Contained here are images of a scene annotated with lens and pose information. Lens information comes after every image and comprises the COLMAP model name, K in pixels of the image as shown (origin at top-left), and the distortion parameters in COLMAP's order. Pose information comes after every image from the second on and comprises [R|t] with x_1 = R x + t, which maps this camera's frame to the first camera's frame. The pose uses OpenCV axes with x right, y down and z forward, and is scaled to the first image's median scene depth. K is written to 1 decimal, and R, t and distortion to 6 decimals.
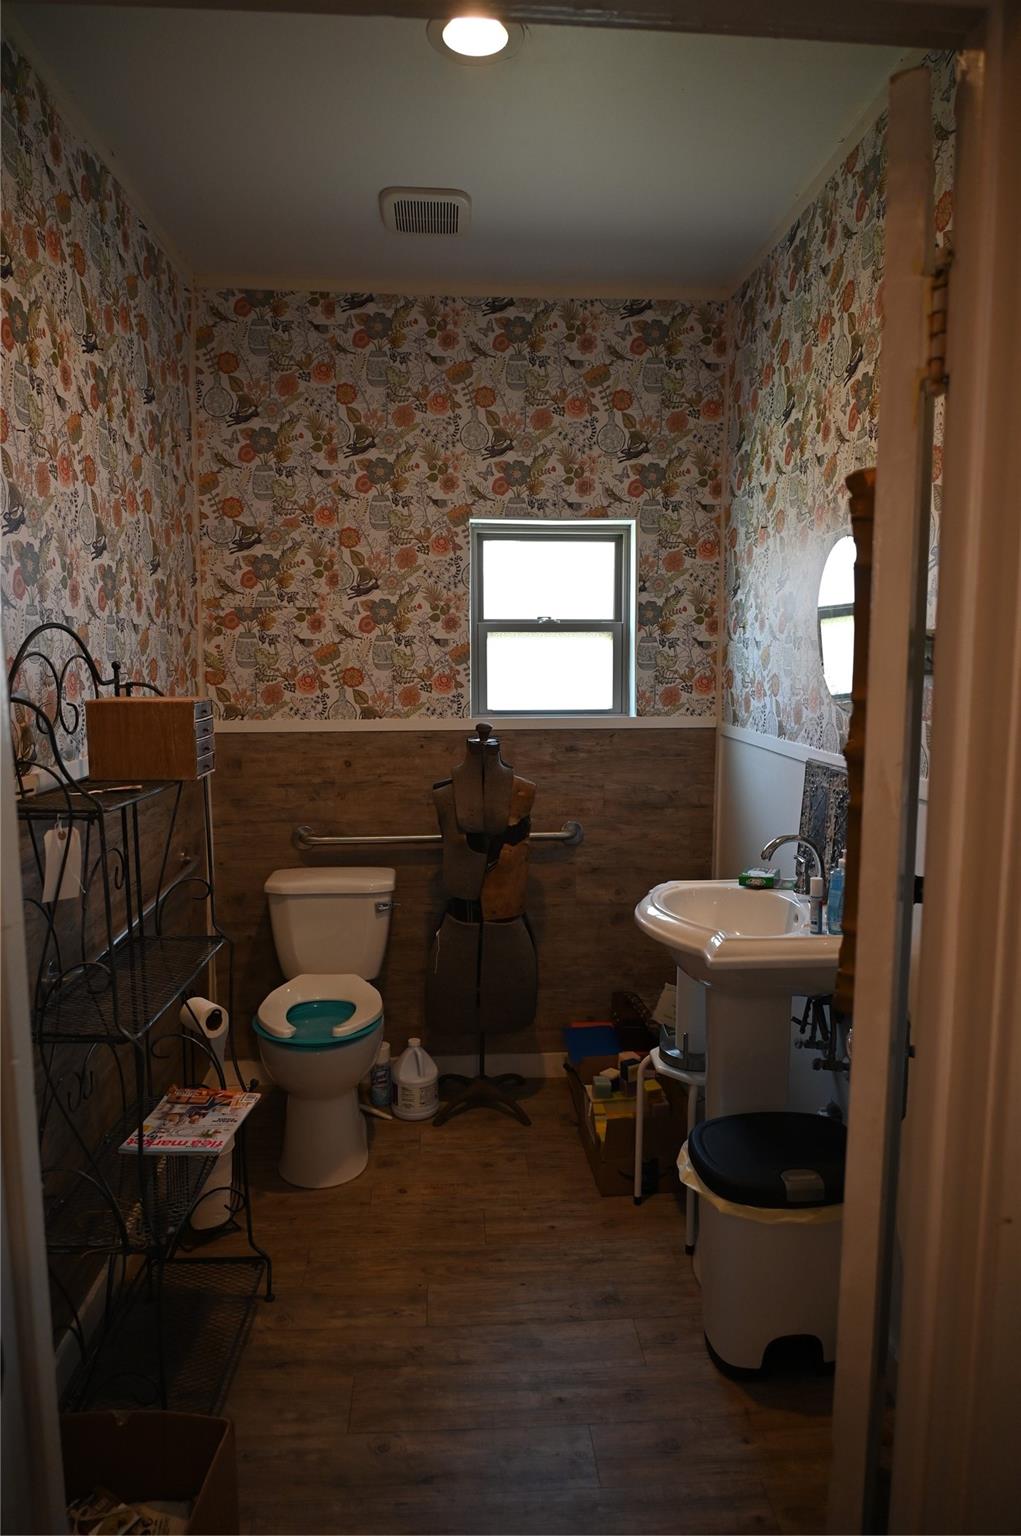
lens RADIAL K [[1000.6, 0, 506.8], [0, 1000.6, 770.5], [0, 0, 1]] dist [-0.008605, -0.005034]
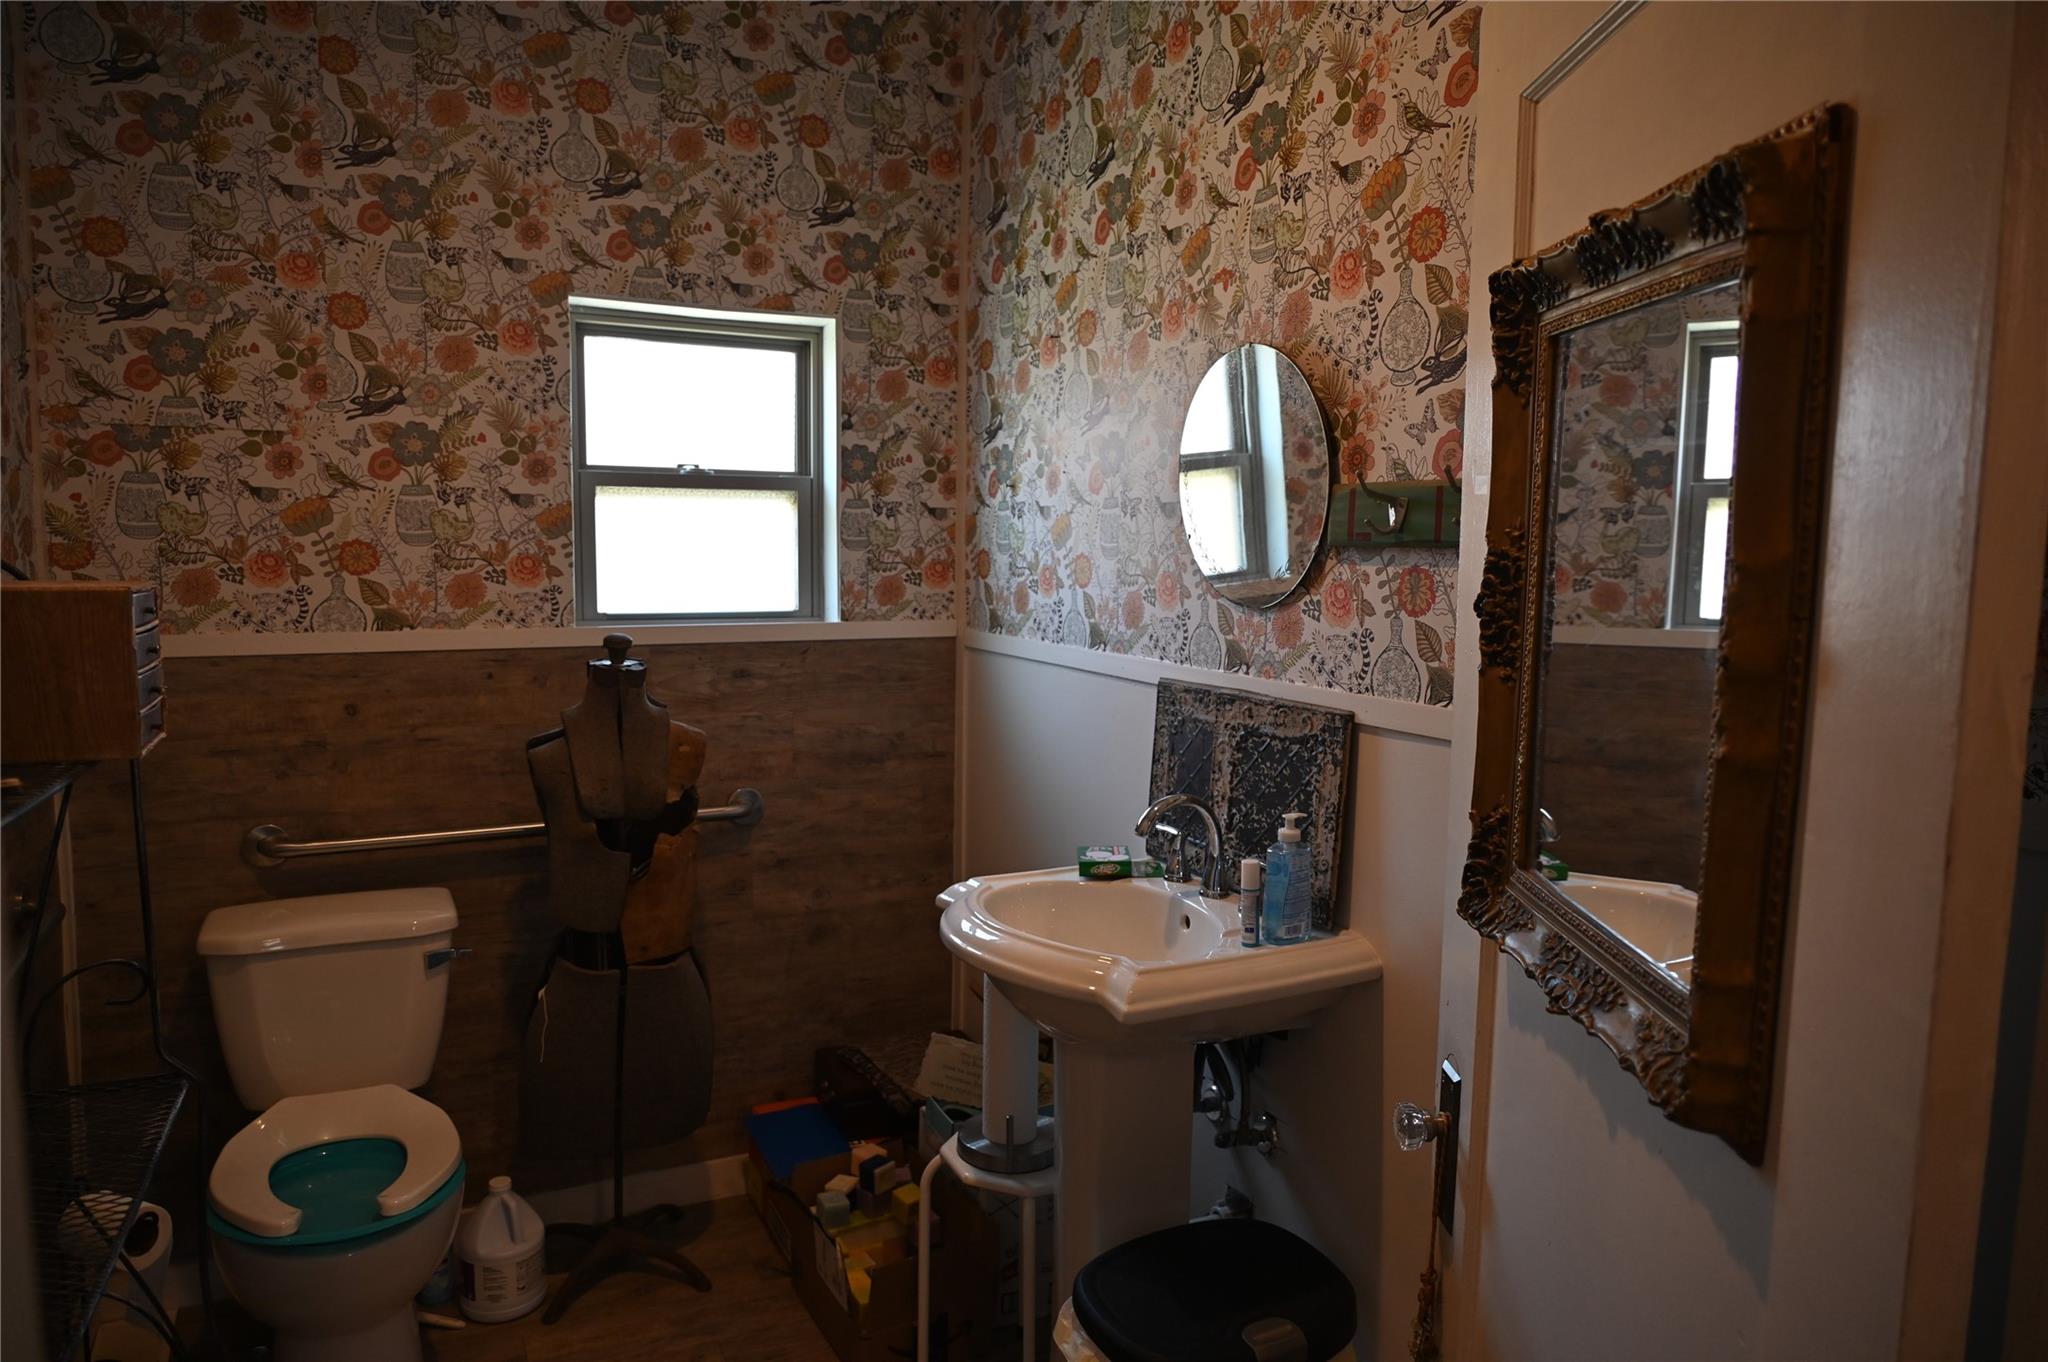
lens RADIAL K [[1334.2, 0, 1028.8], [0, 1334.2, 683.6], [0, 0, 1]] dist [-0.008605, -0.005034]
pose [[0.921407, -0.027923, 0.387593, -0.100743], [0.032751, 0.999446, -0.005855, -0.004744], [-0.387215, 0.018089, 0.921812, 0.162463]]
